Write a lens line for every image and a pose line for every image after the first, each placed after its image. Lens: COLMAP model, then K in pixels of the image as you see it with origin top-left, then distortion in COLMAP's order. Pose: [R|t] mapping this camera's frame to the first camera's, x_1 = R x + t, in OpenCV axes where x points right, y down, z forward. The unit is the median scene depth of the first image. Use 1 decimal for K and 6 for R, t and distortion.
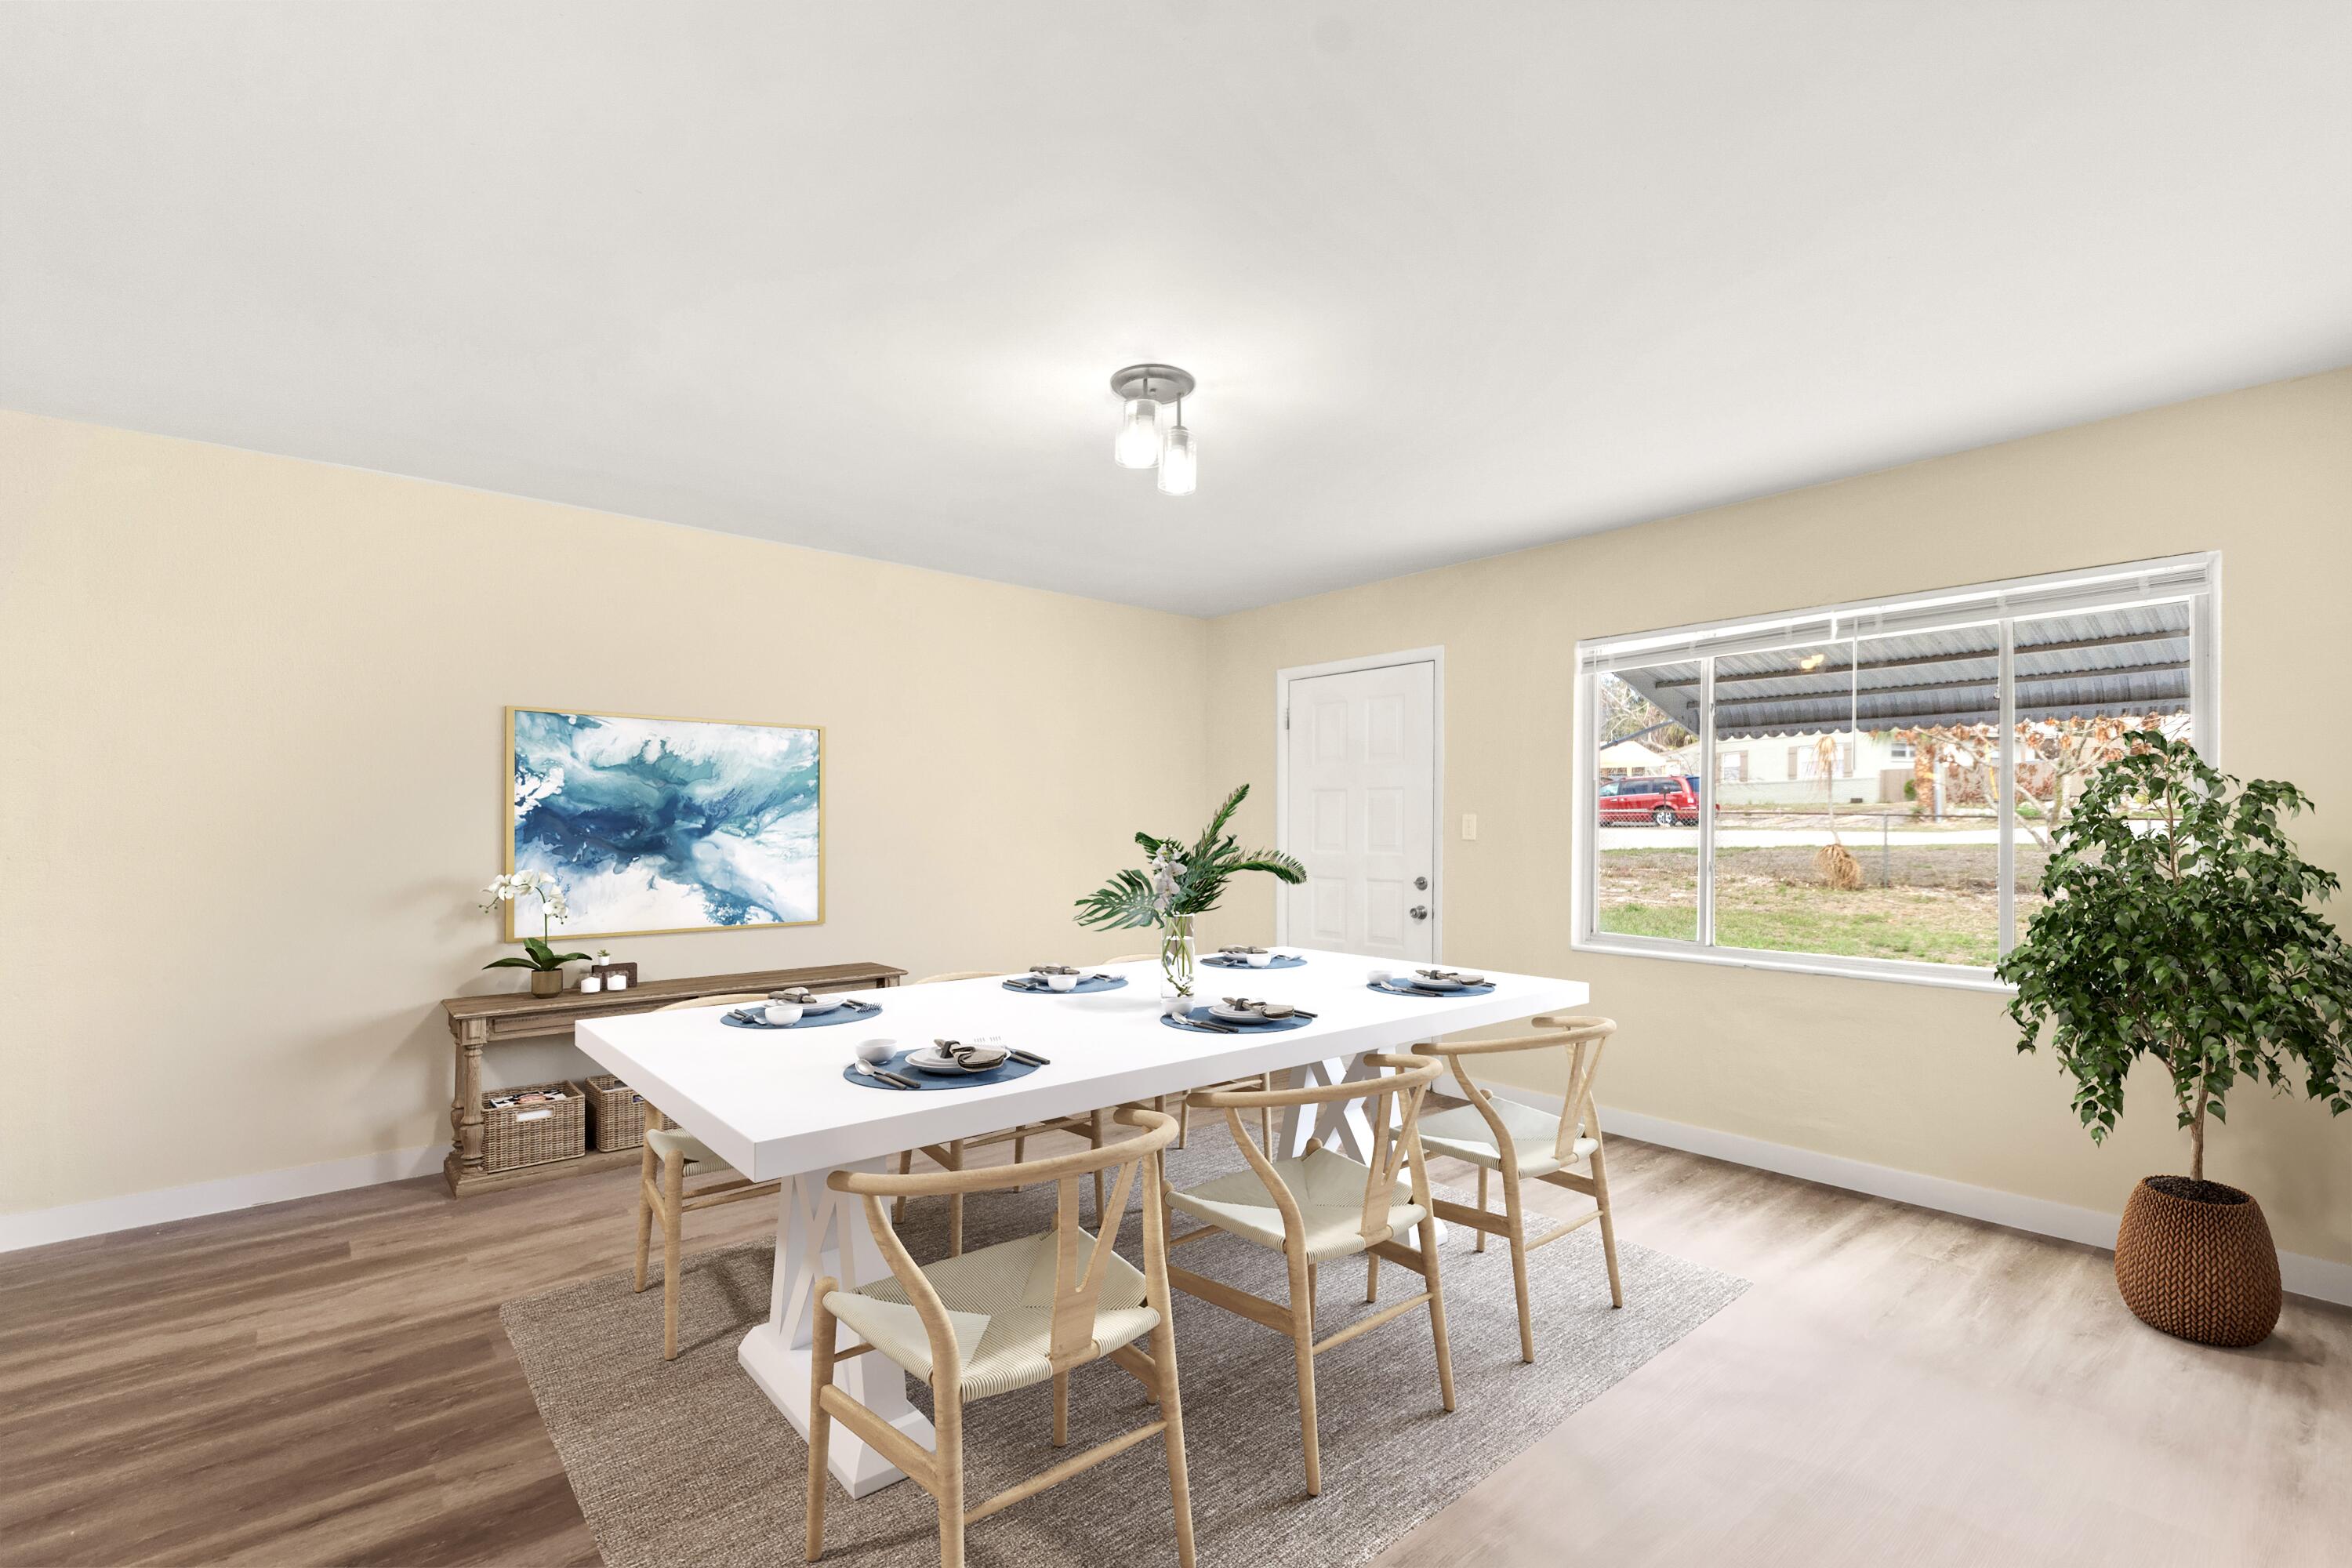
lens RADIAL K [[1053.3, 0, 1165.2], [0, 1053.3, 800.6], [0, 0, 1]] dist [0.002620, 0.000595]
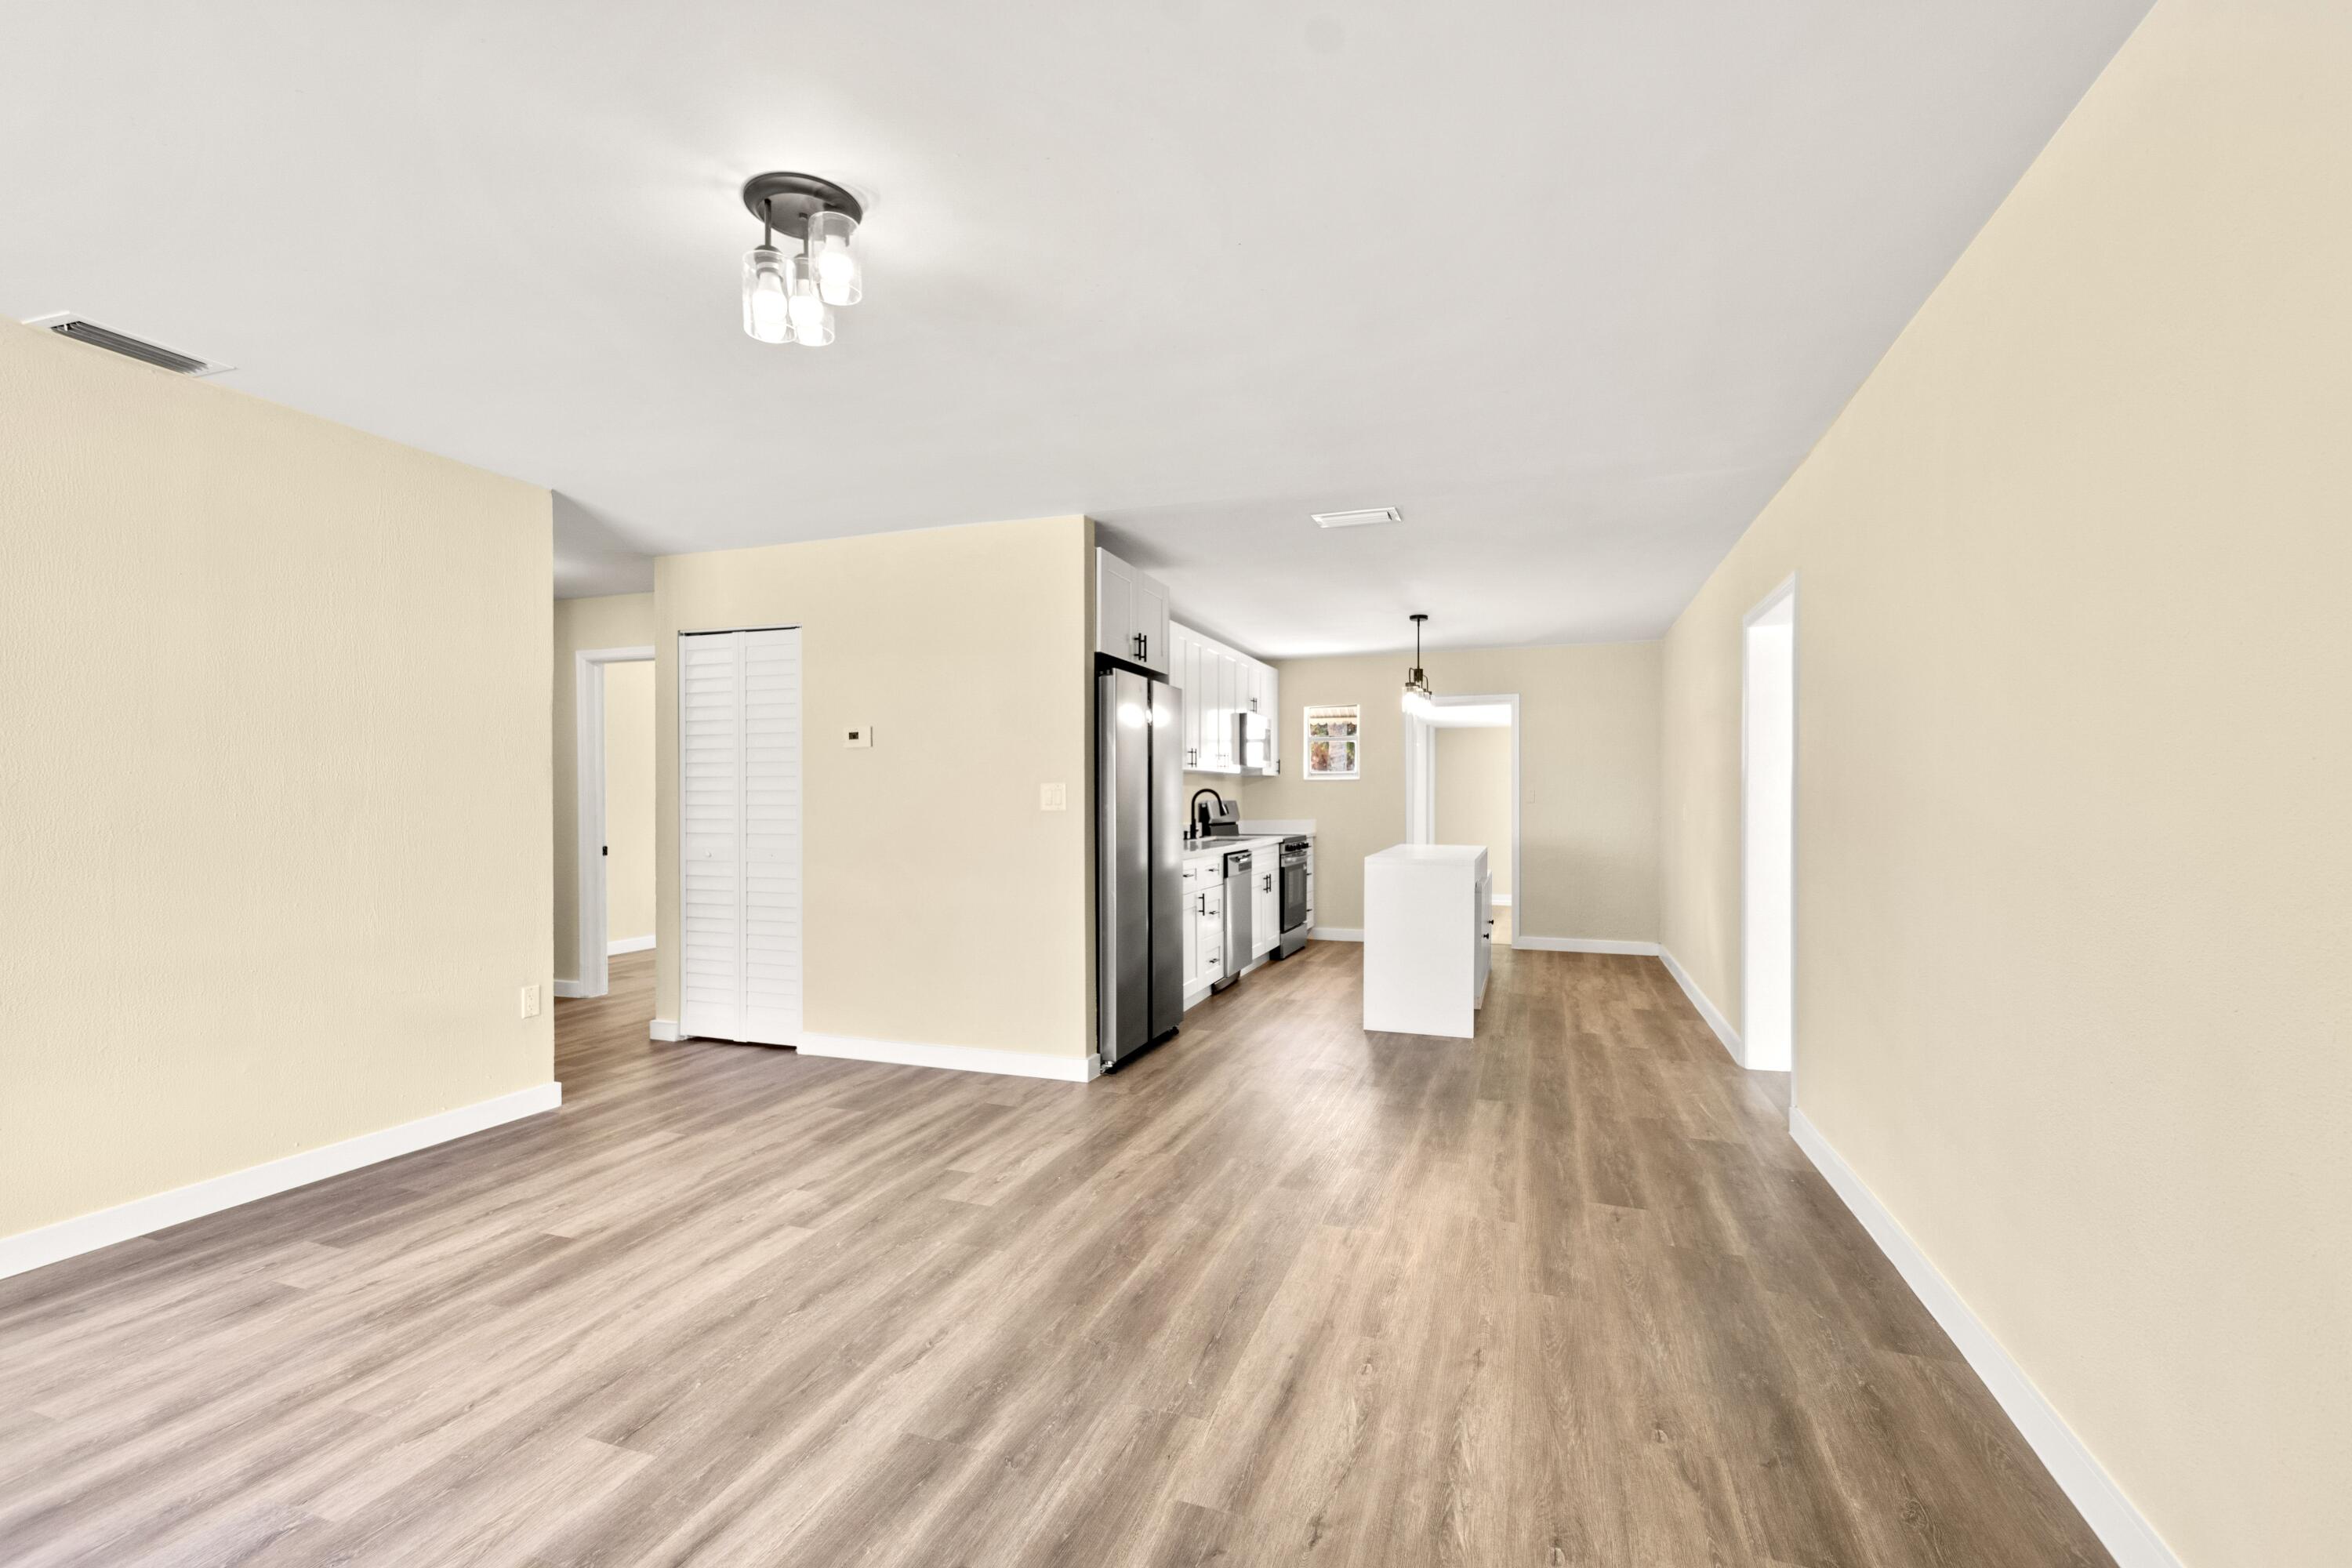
lens RADIAL K [[1051.6, 0, 1139.2], [0, 1051.6, 794.3], [0, 0, 1]] dist [0.012818, 0.000011]
pose [[-0.880429, -0.000555, -0.474178, 0.118346], [0.010609, 0.999726, -0.020869, 0.037820], [0.474060, -0.023404, -0.880182, 1.563586]]
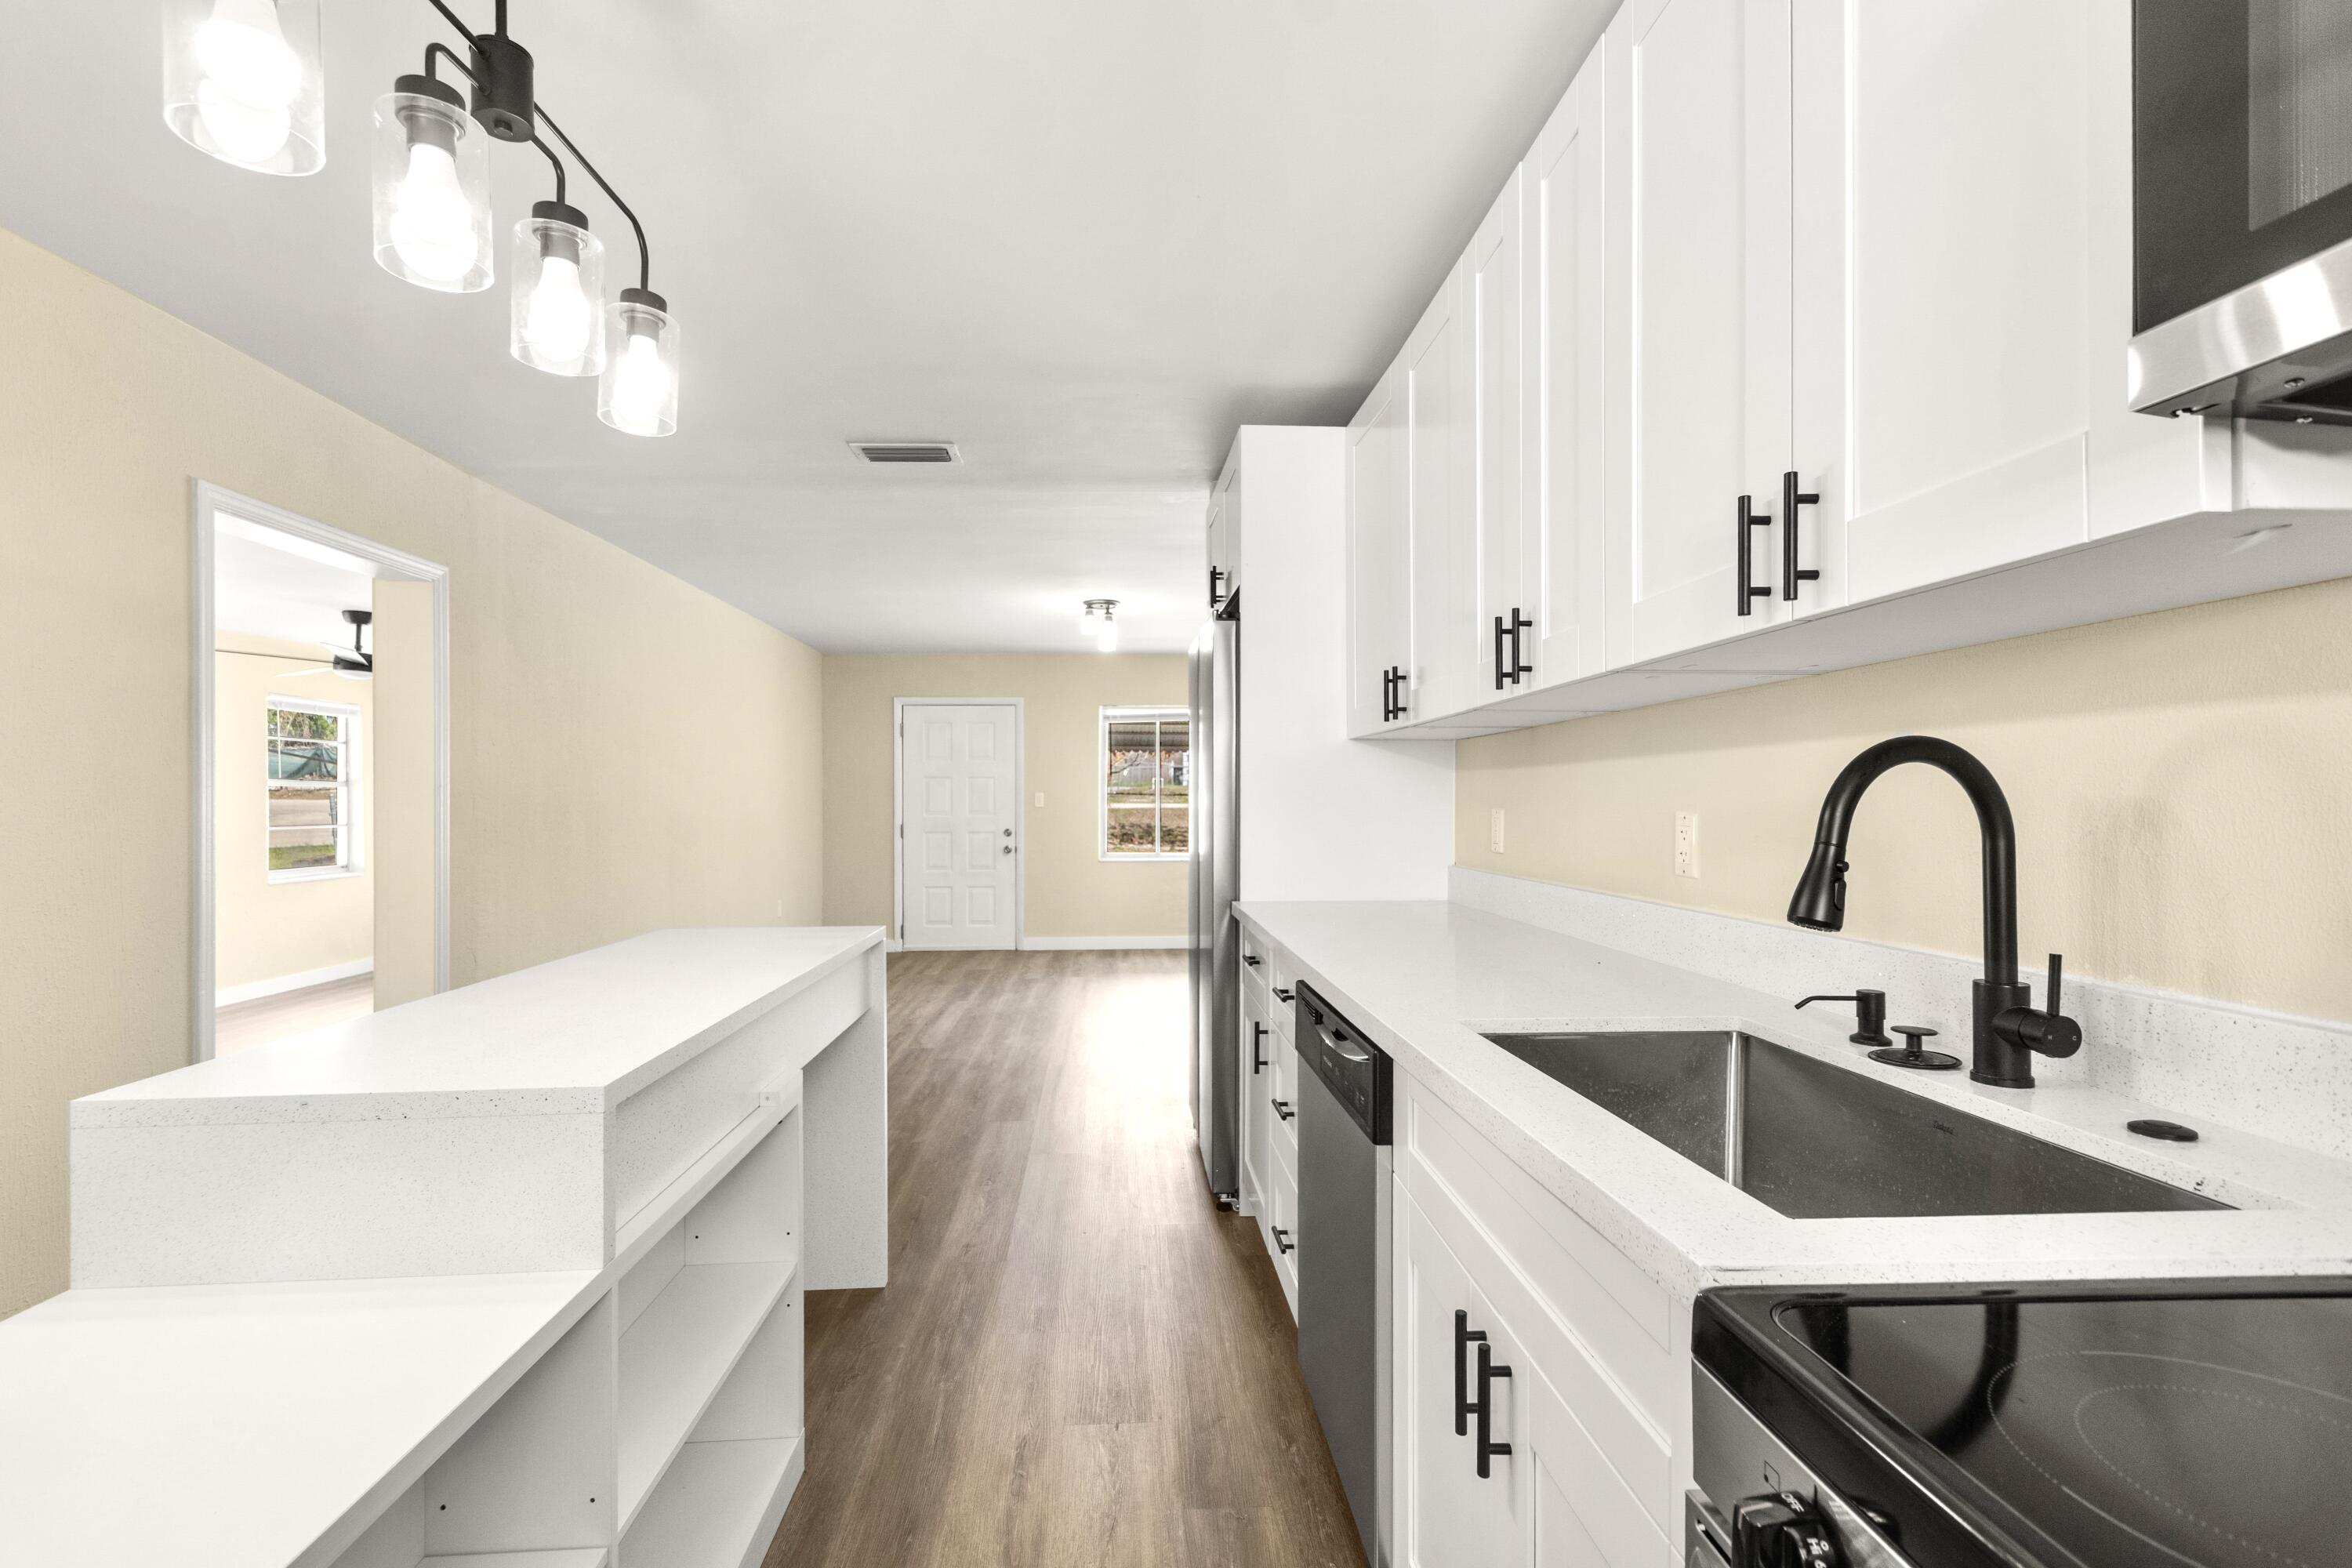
lens RADIAL K [[1053.3, 0, 1165.2], [0, 1053.3, 800.6], [0, 0, 1]] dist [0.002620, 0.000595]
pose [[0.603788, -0.007812, 0.797107, -1.510535], [-0.014554, 0.999677, 0.020821, -0.022984], [-0.797012, -0.024172, 0.603480, -0.397394]]
